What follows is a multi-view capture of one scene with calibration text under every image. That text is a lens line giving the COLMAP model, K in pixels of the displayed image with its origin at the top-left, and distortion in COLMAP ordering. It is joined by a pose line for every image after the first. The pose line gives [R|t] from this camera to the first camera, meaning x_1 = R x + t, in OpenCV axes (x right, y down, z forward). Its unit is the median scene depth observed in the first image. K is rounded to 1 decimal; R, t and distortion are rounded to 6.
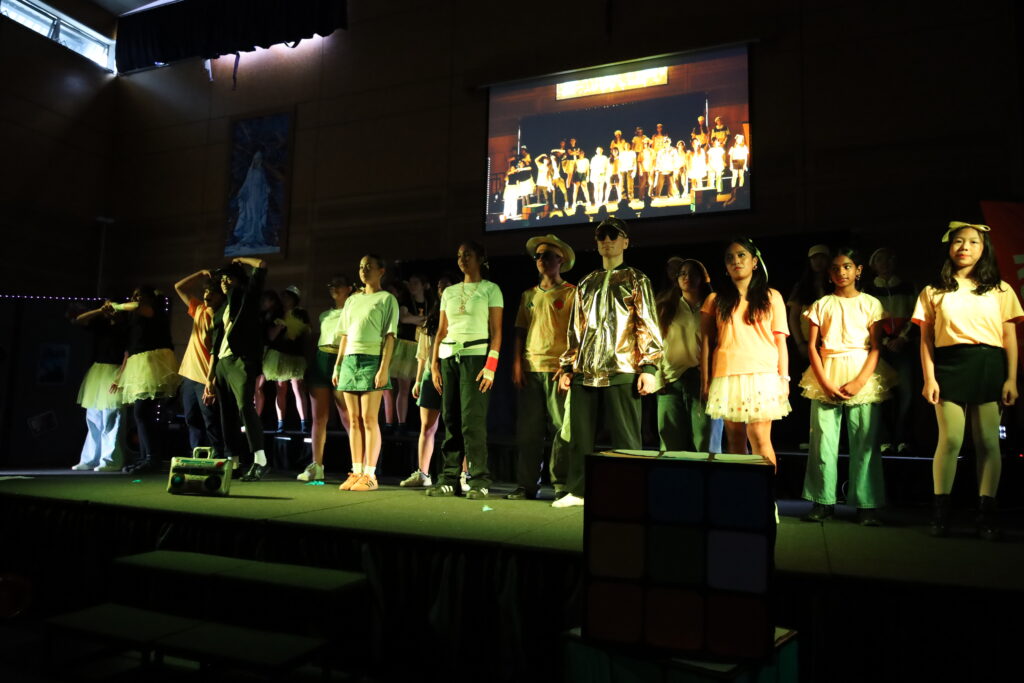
lens RADIAL K [[688.8, 0, 515.3], [0, 688.8, 335.6], [0, 0, 1]] dist [-0.011707, -0.000408]
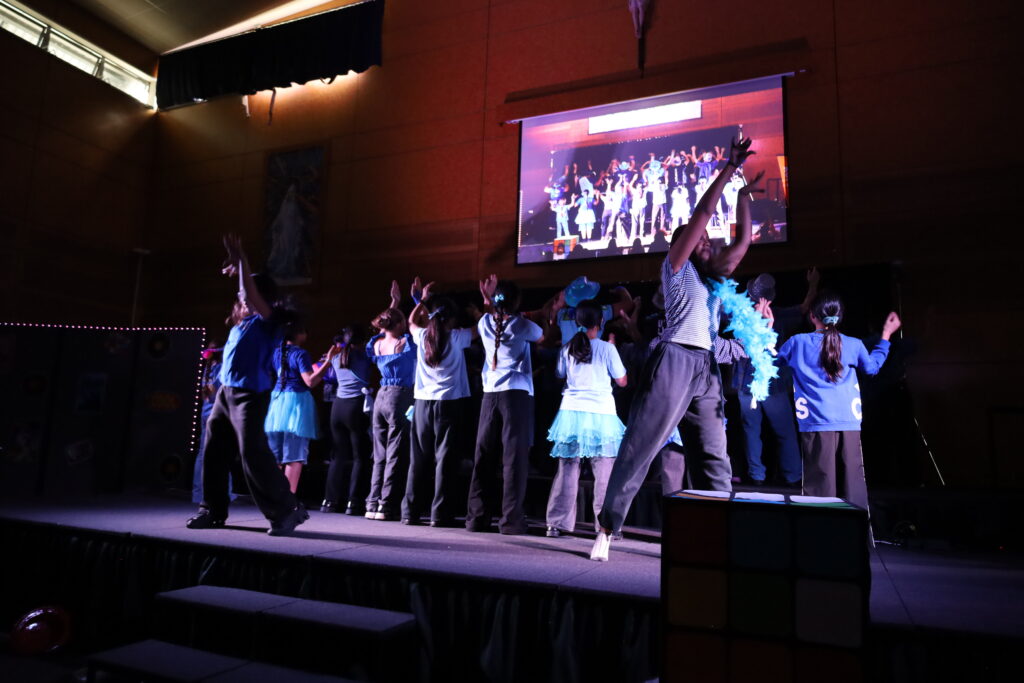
lens RADIAL K [[688.8, 0, 512.0], [0, 688.8, 338.1], [0, 0, 1]] dist [-0.011707, -0.000408]
pose [[0.999457, 0.006899, -0.032204, -0.015804], [-0.008271, 0.999055, -0.042663, -0.000879], [0.031879, 0.042907, 0.998570, 0.005894]]
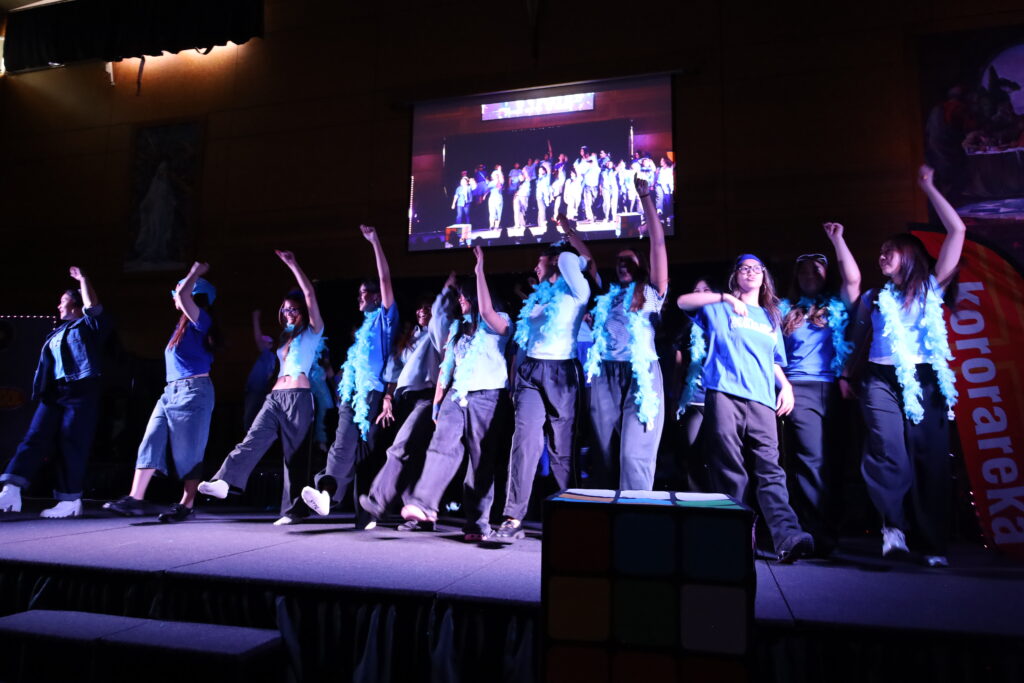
lens RADIAL K [[688.8, 0, 509.9], [0, 688.8, 335.3], [0, 0, 1]] dist [-0.011707, -0.000408]
pose [[0.993440, 0.009607, 0.113946, -0.008740], [-0.005769, 0.999406, -0.033964, -0.001750], [-0.114205, 0.033084, 0.992906, 0.023811]]
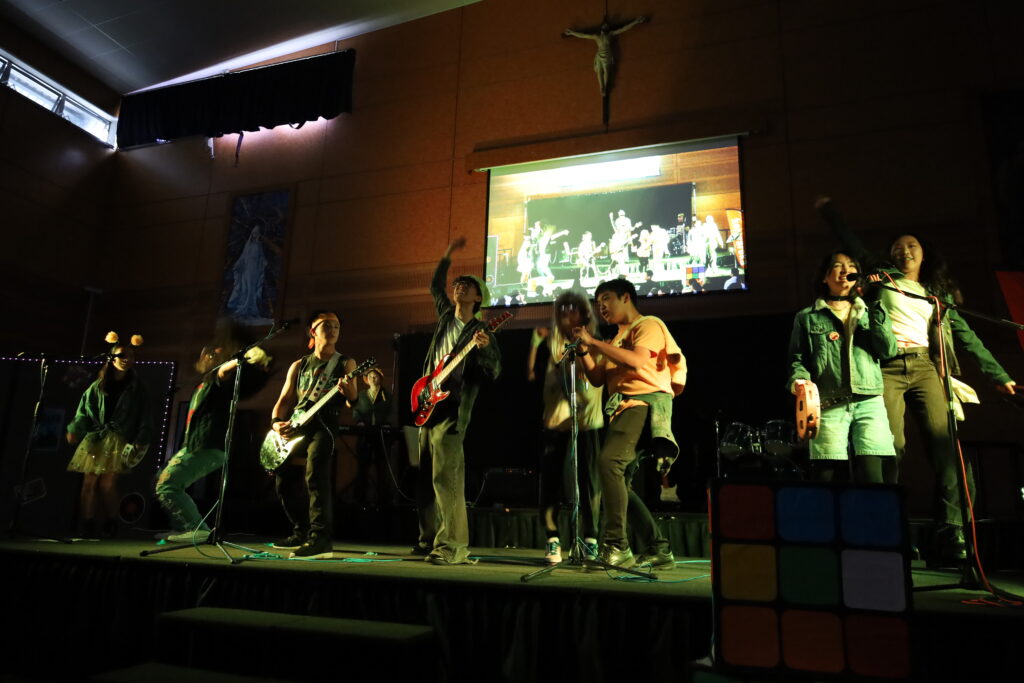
lens RADIAL K [[688.8, 0, 507.5], [0, 688.8, 339.6], [0, 0, 1]] dist [-0.011707, -0.000408]
pose [[0.998702, 0.017128, 0.047976, -0.051059], [-0.011068, 0.992241, -0.123836, 0.020364], [-0.049725, 0.123144, 0.991142, -0.003334]]
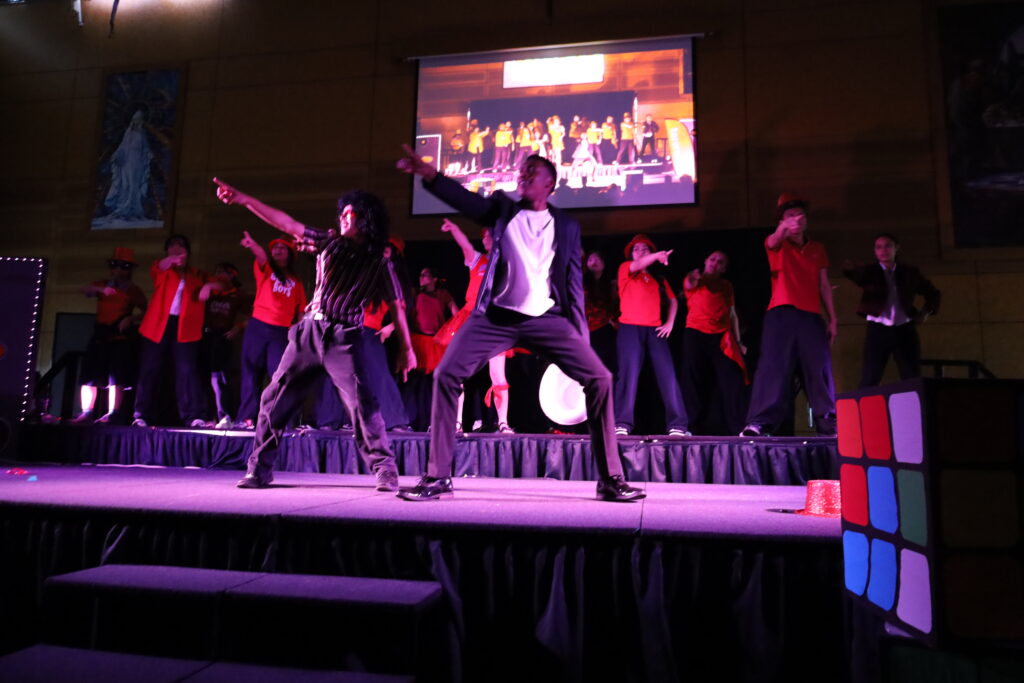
lens RADIAL K [[688.8, 0, 498.9], [0, 688.8, 333.4], [0, 0, 1]] dist [-0.011707, -0.000408]
pose [[0.980420, 0.025746, 0.195230, -0.094128], [-0.019213, 0.999193, -0.035286, 0.032860], [-0.195980, 0.030844, 0.980123, 0.080085]]
